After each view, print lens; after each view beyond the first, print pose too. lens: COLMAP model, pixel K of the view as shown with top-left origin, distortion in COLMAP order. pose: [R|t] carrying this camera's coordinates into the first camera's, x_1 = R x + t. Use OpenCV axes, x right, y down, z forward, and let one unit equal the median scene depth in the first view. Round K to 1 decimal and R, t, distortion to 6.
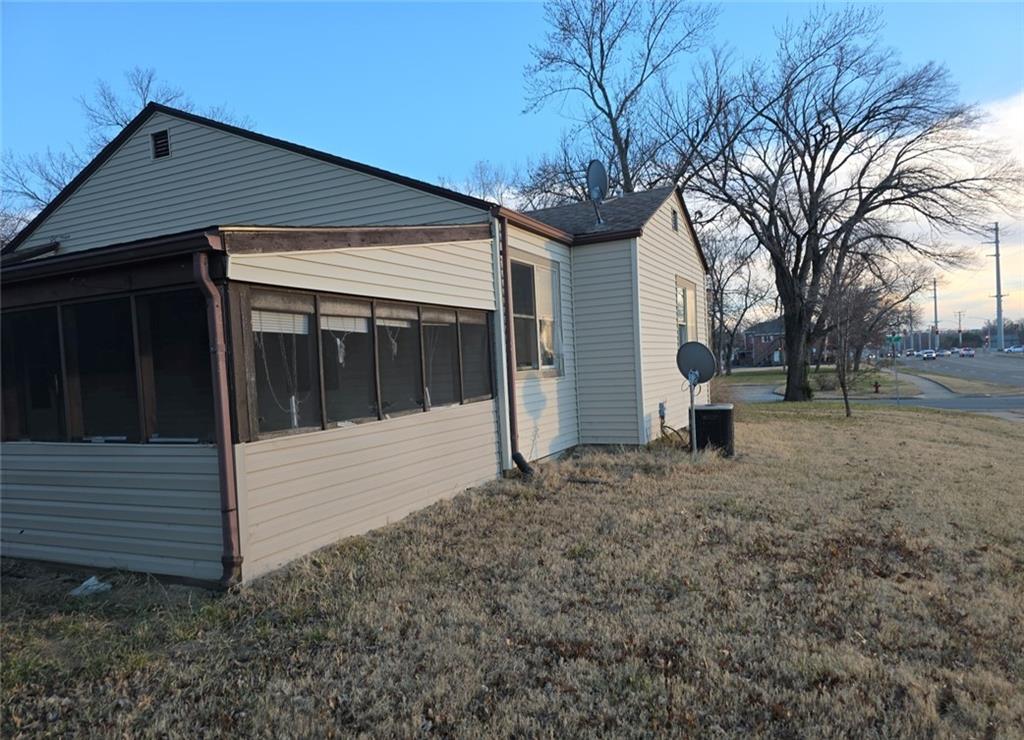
lens RADIAL K [[667.7, 0, 513.0], [0, 667.7, 398.6], [0, 0, 1]] dist [0.060264, -0.057860]
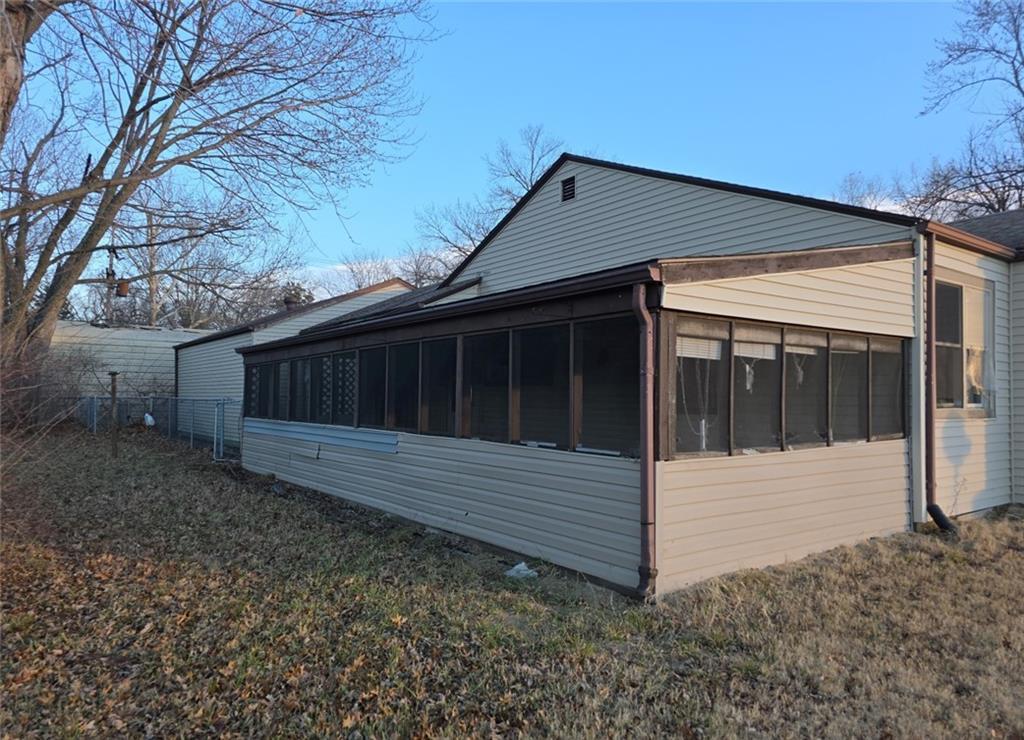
lens RADIAL K [[667.7, 0, 510.6], [0, 667.7, 385.7], [0, 0, 1]] dist [0.060264, -0.057860]
pose [[0.882026, 0.051349, -0.468394, -0.102989], [-0.076163, 0.996509, -0.034176, 0.001824], [0.465004, 0.065818, 0.882859, -0.037243]]
